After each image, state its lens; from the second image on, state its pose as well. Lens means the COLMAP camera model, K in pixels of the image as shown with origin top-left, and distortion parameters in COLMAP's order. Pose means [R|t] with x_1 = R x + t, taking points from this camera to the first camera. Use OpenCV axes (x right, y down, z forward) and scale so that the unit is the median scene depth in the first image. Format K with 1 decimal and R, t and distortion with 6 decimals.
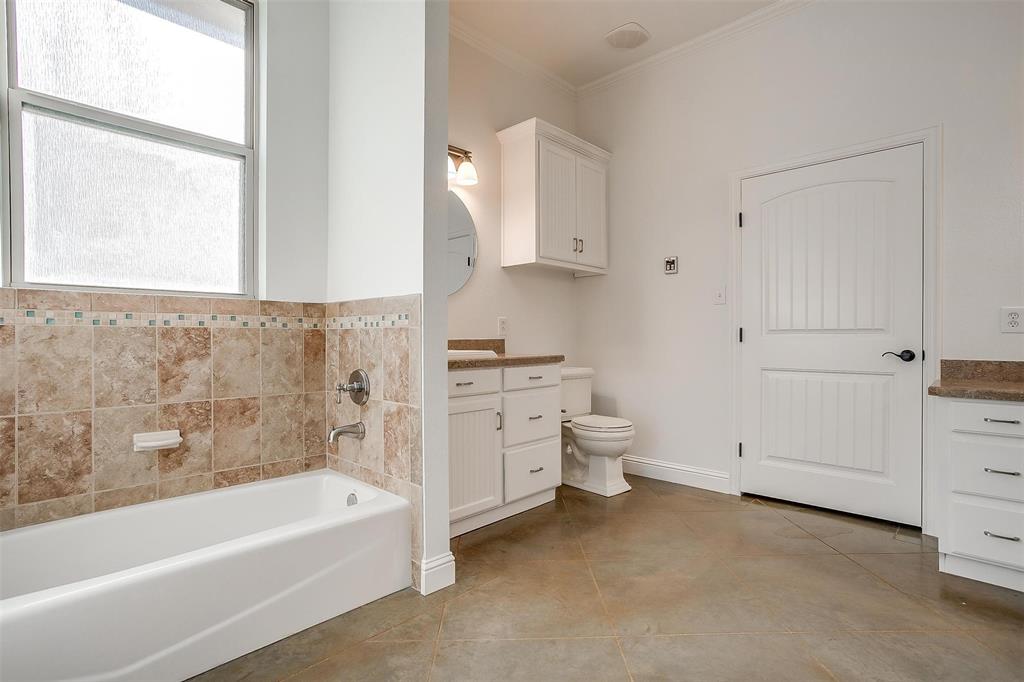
lens RADIAL K [[495.5, 0, 508.1], [0, 495.5, 339.2], [0, 0, 1]] dist [-0.033703, 0.015752]
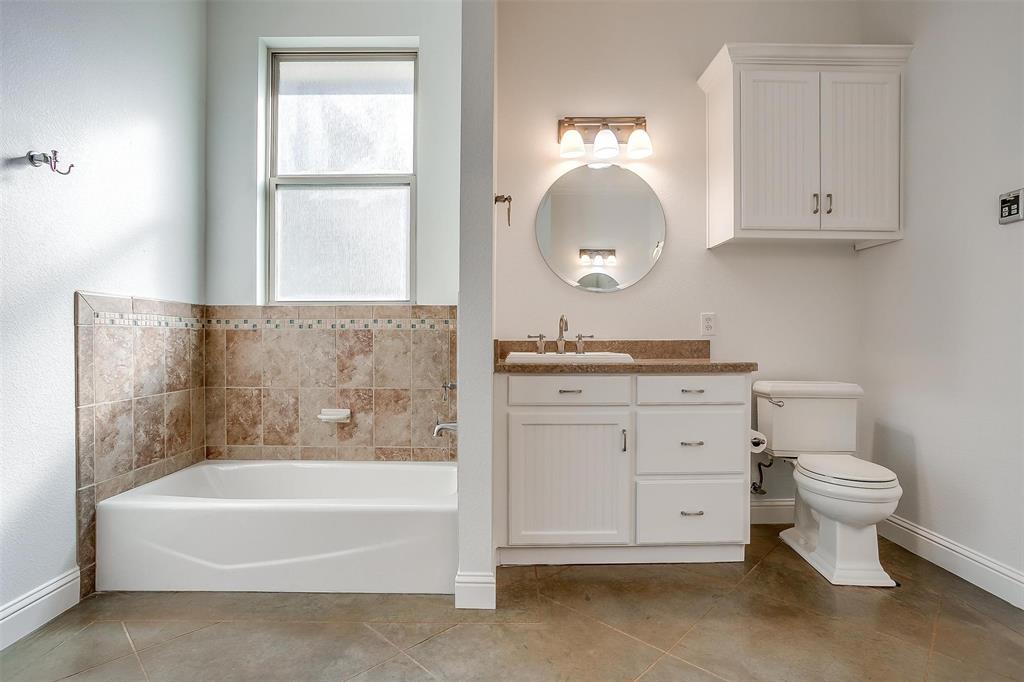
lens RADIAL K [[495.5, 0, 503.9], [0, 495.5, 344.4], [0, 0, 1]] dist [-0.033703, 0.015752]
pose [[0.707278, 0.008577, -0.706884, 0.478387], [-0.005714, 0.999963, 0.006416, 0.003673], [0.706913, -0.000498, 0.707301, 0.332105]]
